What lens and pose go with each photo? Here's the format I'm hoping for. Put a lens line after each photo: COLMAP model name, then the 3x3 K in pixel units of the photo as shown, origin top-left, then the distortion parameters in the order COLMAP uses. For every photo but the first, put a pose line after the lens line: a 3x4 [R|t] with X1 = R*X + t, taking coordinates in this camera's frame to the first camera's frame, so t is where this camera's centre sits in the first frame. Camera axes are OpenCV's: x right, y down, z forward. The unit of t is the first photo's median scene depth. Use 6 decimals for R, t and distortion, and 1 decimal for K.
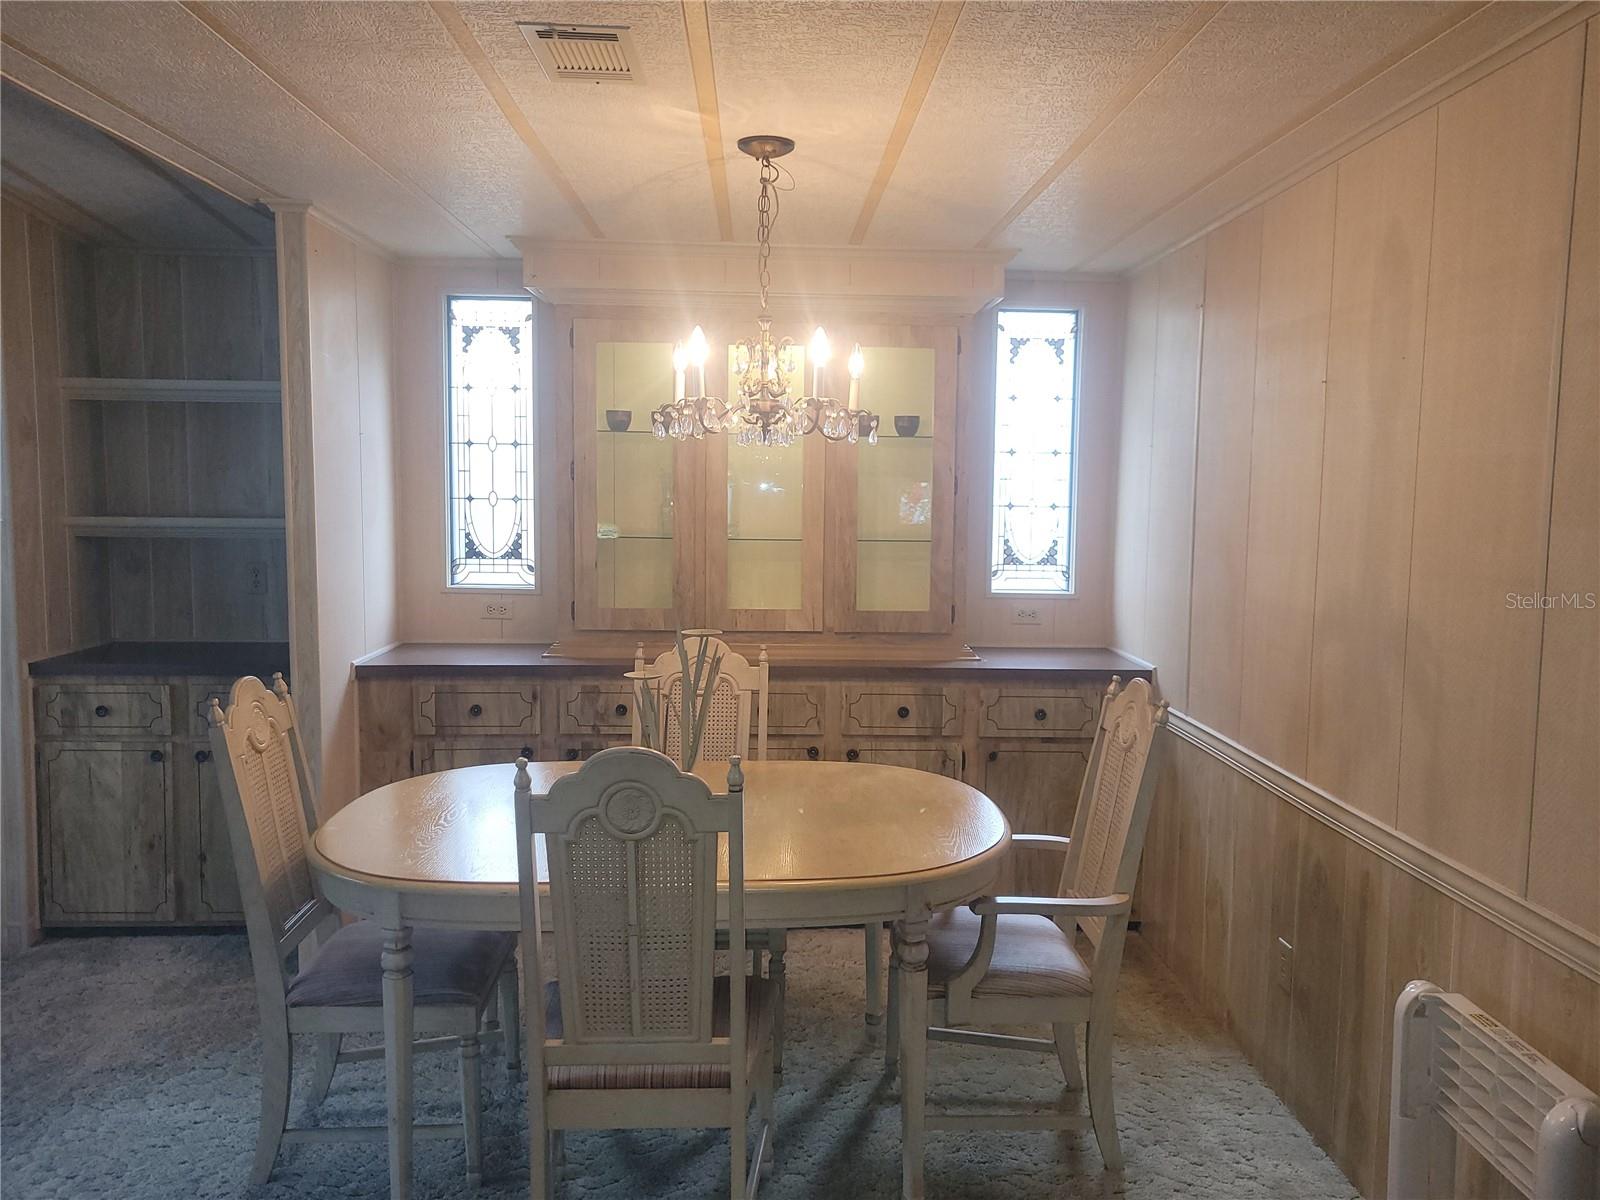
lens RADIAL K [[1199.8, 0, 819.7], [0, 1199.8, 590.5], [0, 0, 1]] dist [0.047004, -0.030198]
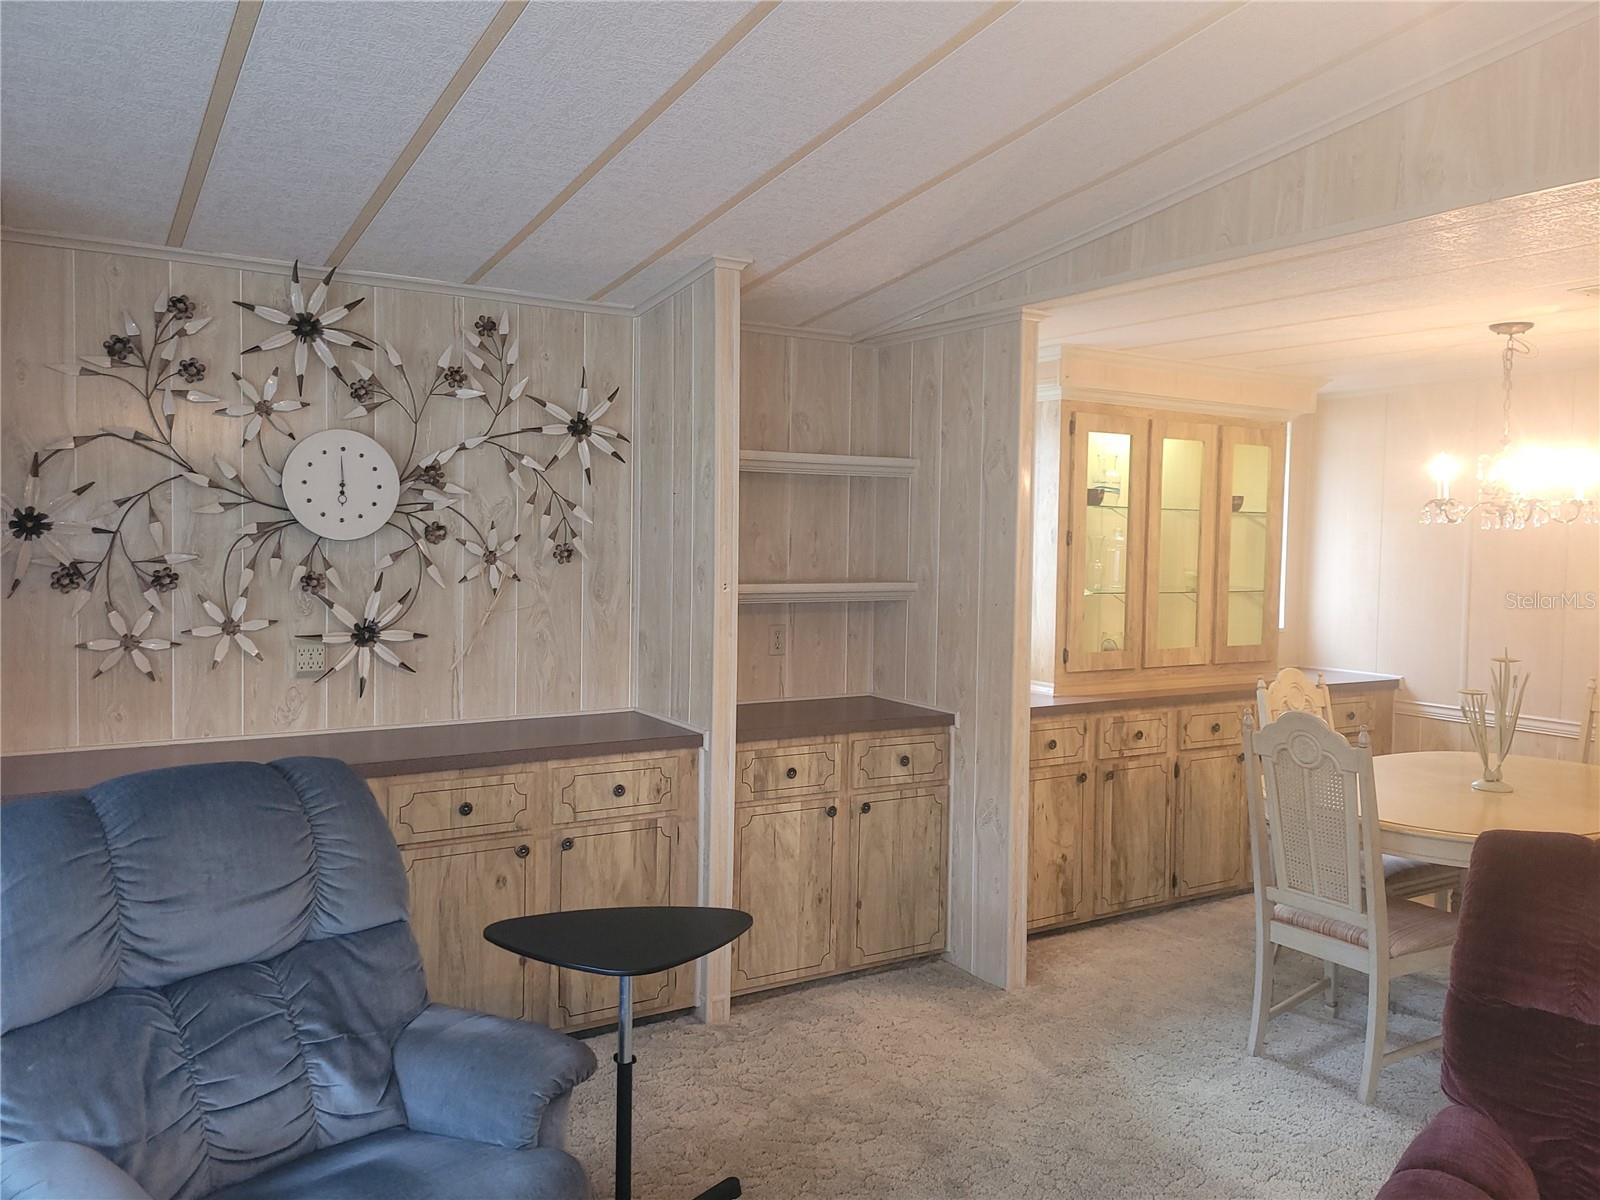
lens RADIAL K [[1199.5, 0, 797.5], [0, 1199.5, 592.7], [0, 0, 1]] dist [0.047015, -0.032063]
pose [[0.871083, -0.020820, 0.490694, -1.066748], [0.037782, 0.998981, -0.024684, -0.027677], [-0.489680, 0.040041, 0.870982, 0.102000]]
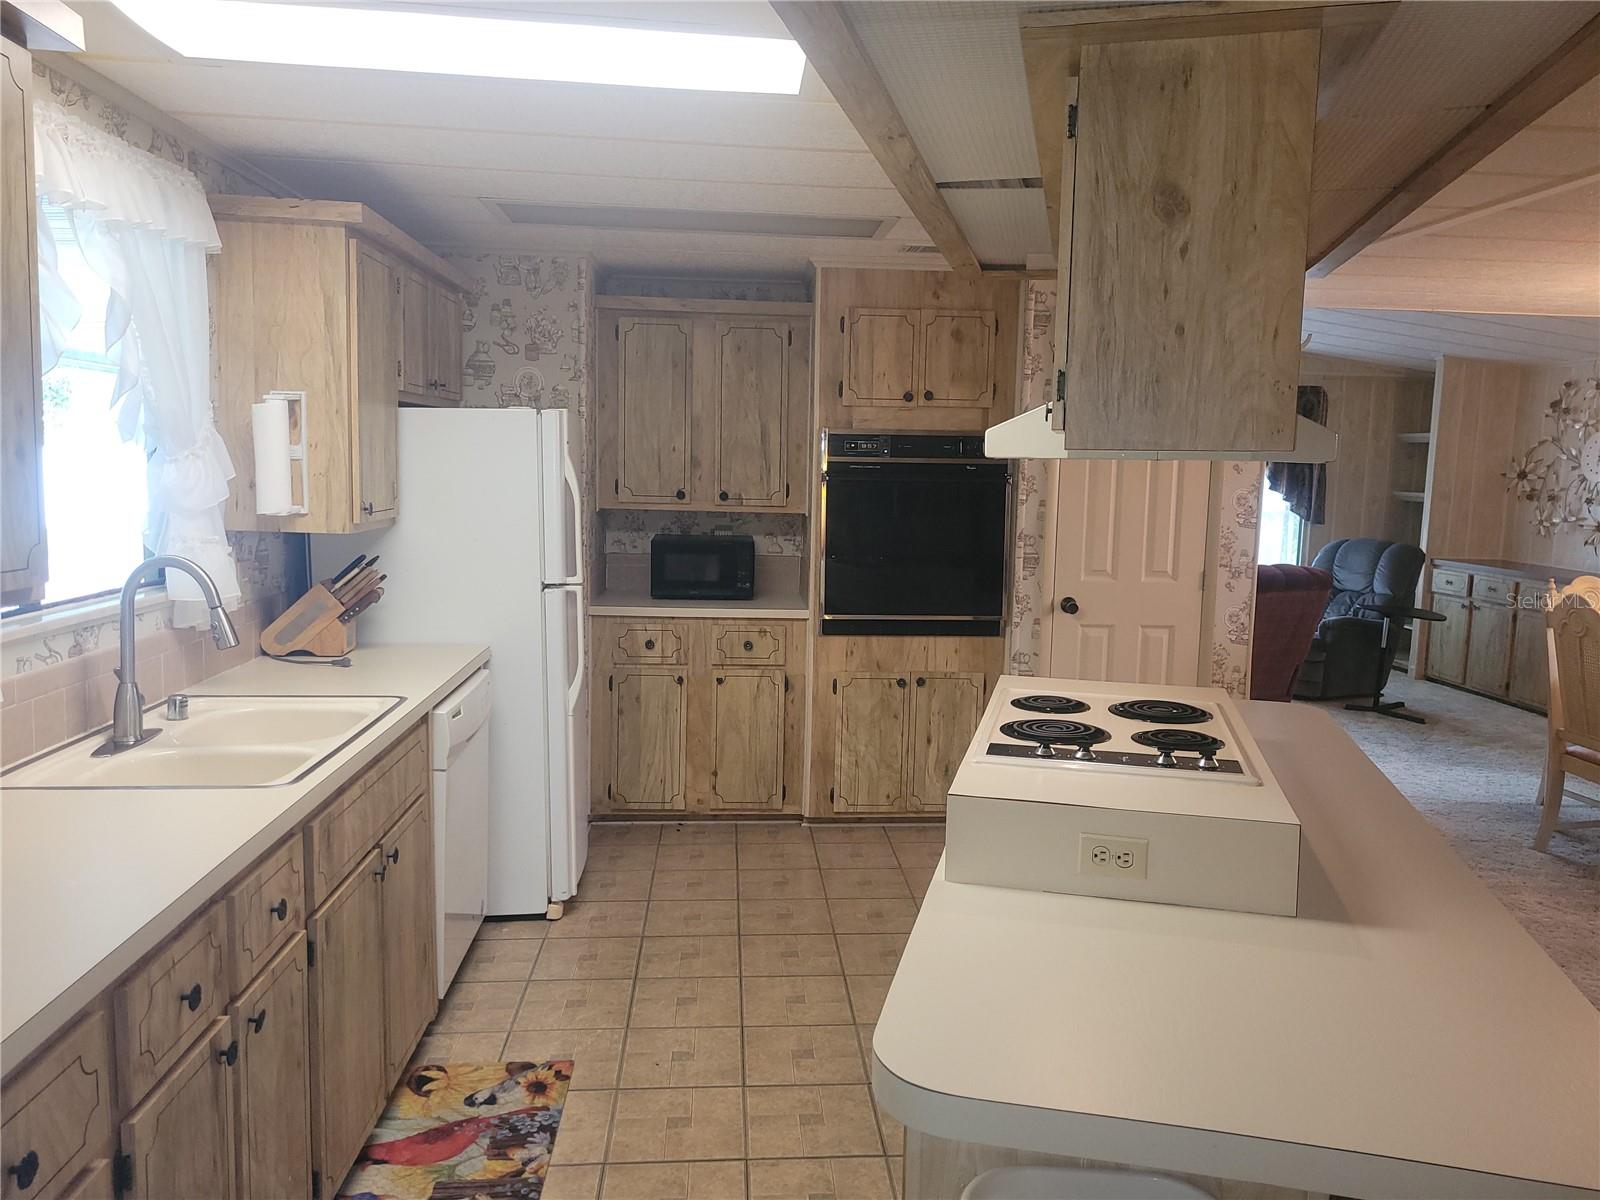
lens RADIAL K [[1199.8, 0, 819.7], [0, 1199.8, 590.5], [0, 0, 1]] dist [0.047004, -0.030198]
pose [[0.033408, 0.100100, -0.994416, 1.061997], [-0.125529, 0.987513, 0.095188, 0.043235], [0.991527, 0.121648, 0.045556, -0.272564]]
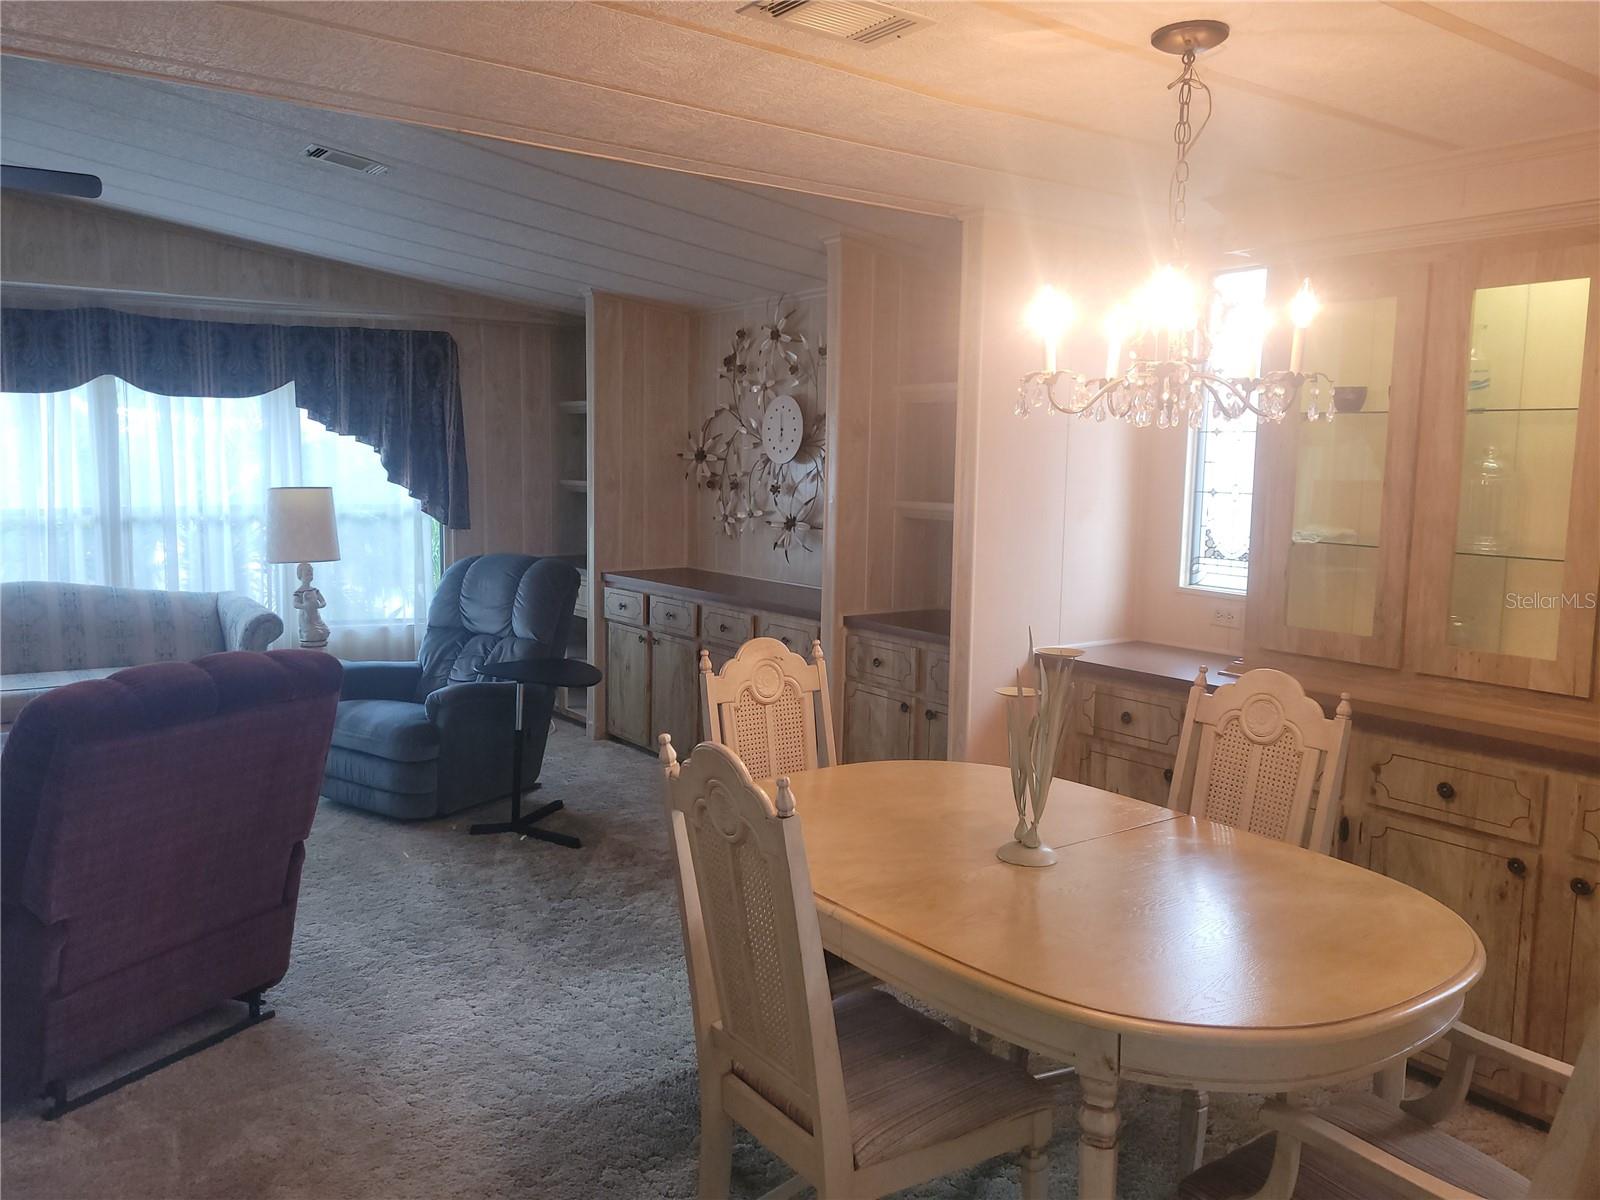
lens RADIAL K [[1200.9, 0, 792.3], [0, 1200.9, 595.0], [0, 0, 1]] dist [0.025757, -0.003614]
pose [[0.557750, 0.092954, -0.824788, 0.331226], [-0.086924, 0.994786, 0.053332, -0.022820], [0.825445, 0.041948, 0.562922, 0.255059]]
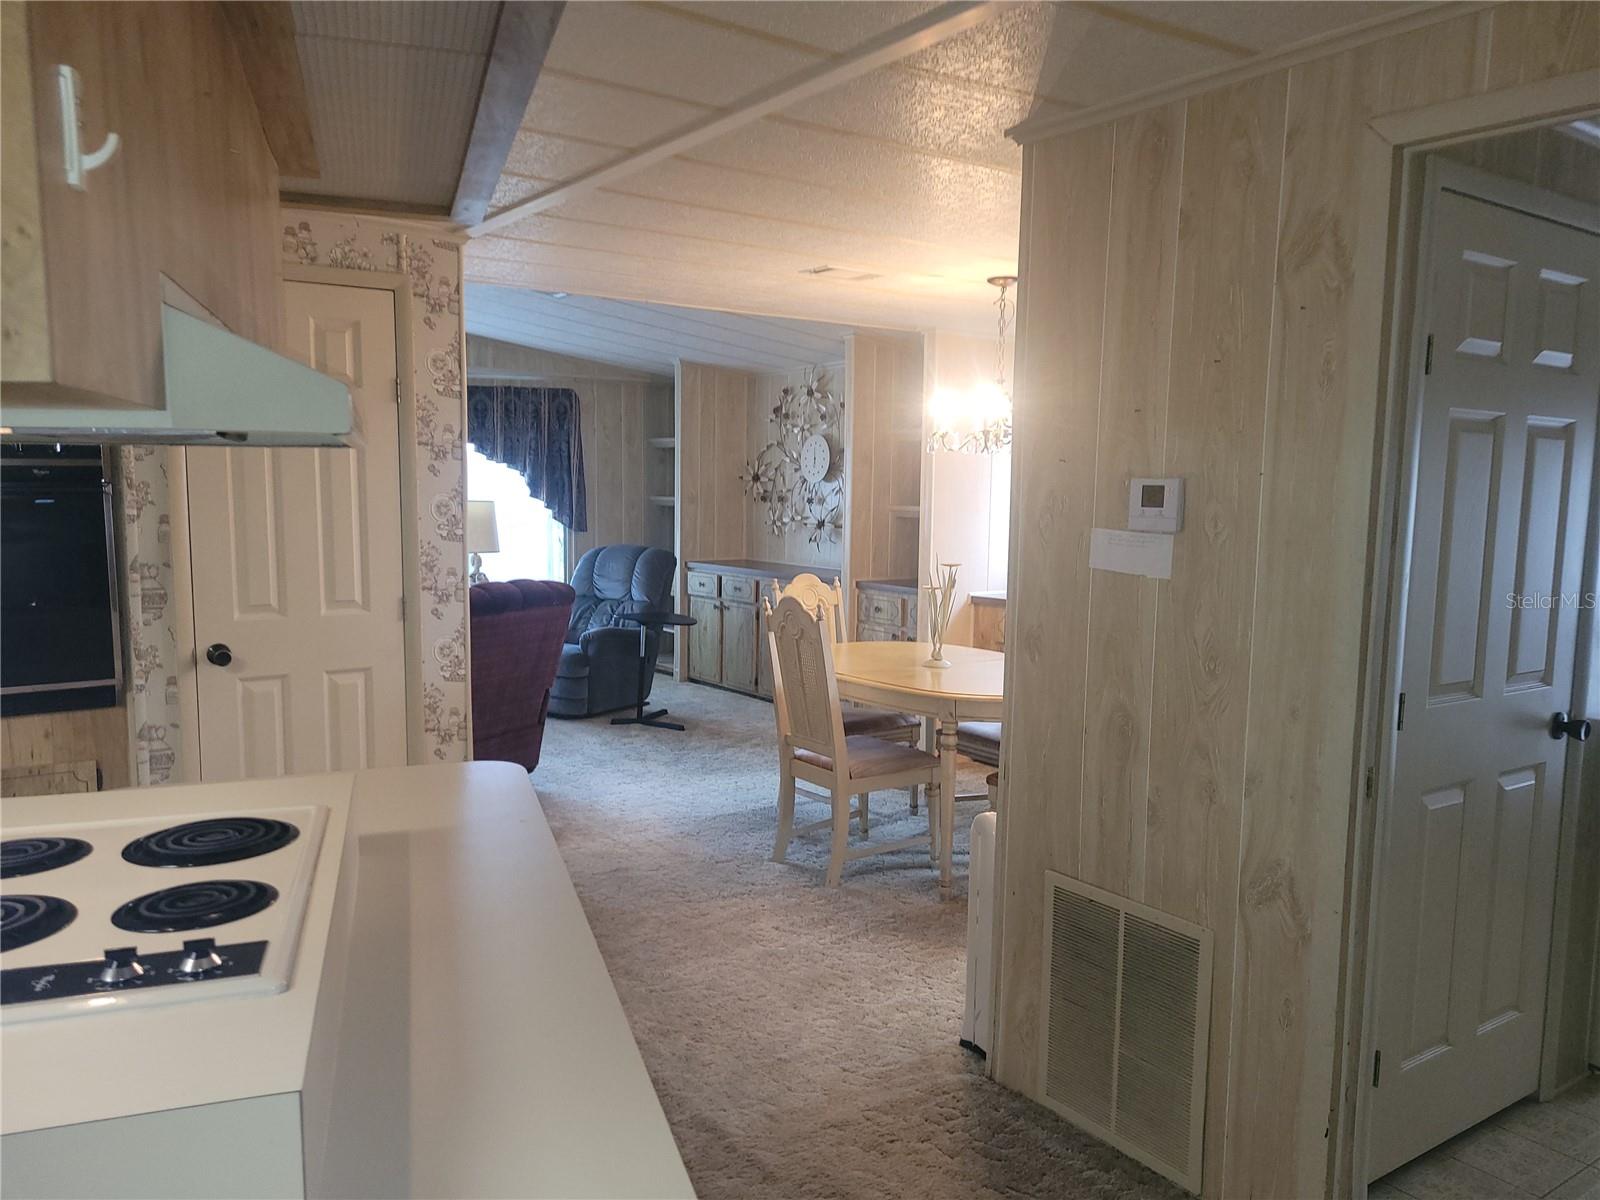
lens RADIAL K [[1196.8, 0, 802.1], [0, 1196.8, 610.2], [0, 0, 1]] dist [0.045776, -0.002923]
pose [[0.544714, 0.083293, -0.834475, 0.858734], [-0.086042, 0.995355, 0.043186, 0.030900], [0.834197, 0.048275, 0.549350, -0.098209]]
